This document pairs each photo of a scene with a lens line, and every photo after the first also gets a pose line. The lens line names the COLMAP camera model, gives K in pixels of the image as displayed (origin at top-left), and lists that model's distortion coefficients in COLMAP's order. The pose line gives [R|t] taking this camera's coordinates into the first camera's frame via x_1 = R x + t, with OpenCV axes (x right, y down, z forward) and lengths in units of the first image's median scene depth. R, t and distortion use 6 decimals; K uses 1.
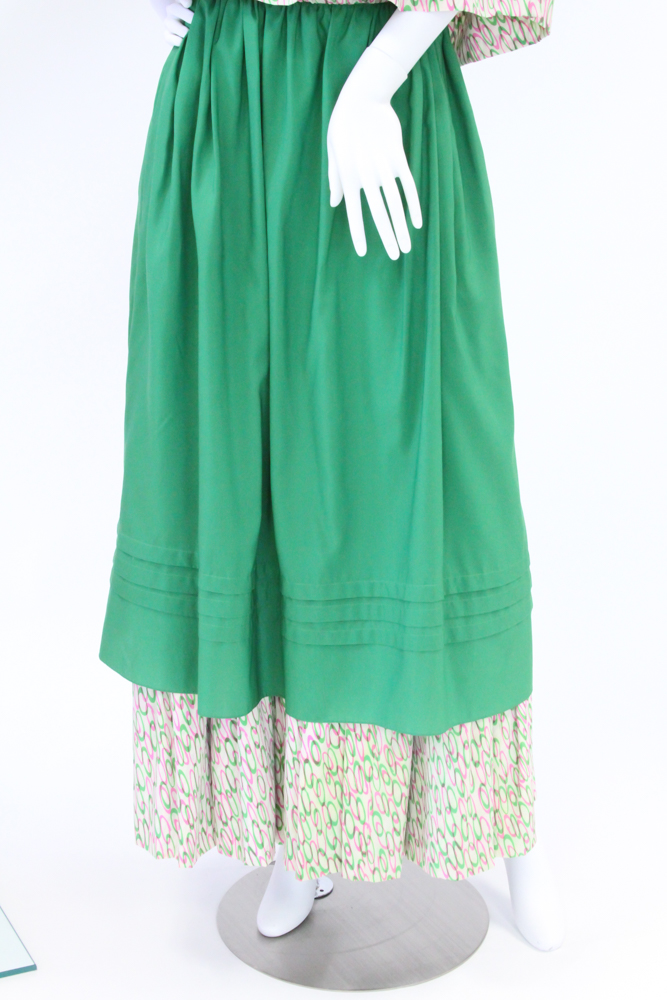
lens RADIAL K [[1959.4, 0, 340.0], [0, 1959.4, 507.9], [0, 0, 1]] dist [0.004584, 0.000000]
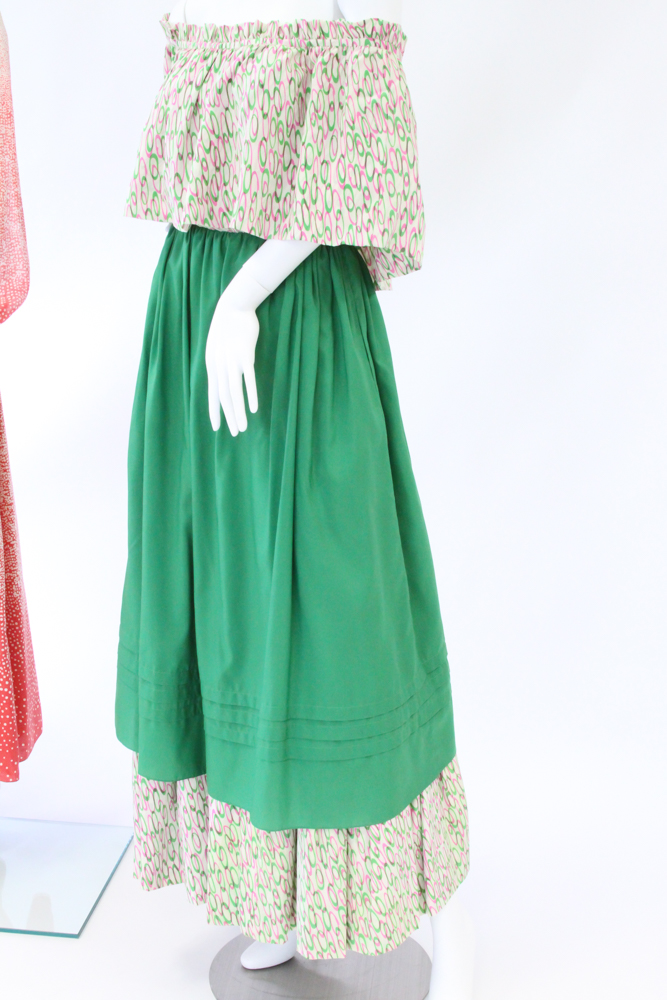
lens RADIAL K [[1515.9, 0, 333.9], [0, 1515.9, 499.8], [0, 0, 1]] dist [-0.079657, 0.000000]
pose [[0.833393, 0.120908, -0.539293, 0.547524], [-0.158565, 0.987063, -0.023741, -0.068192], [0.529446, 0.105299, 0.841784, 0.214170]]
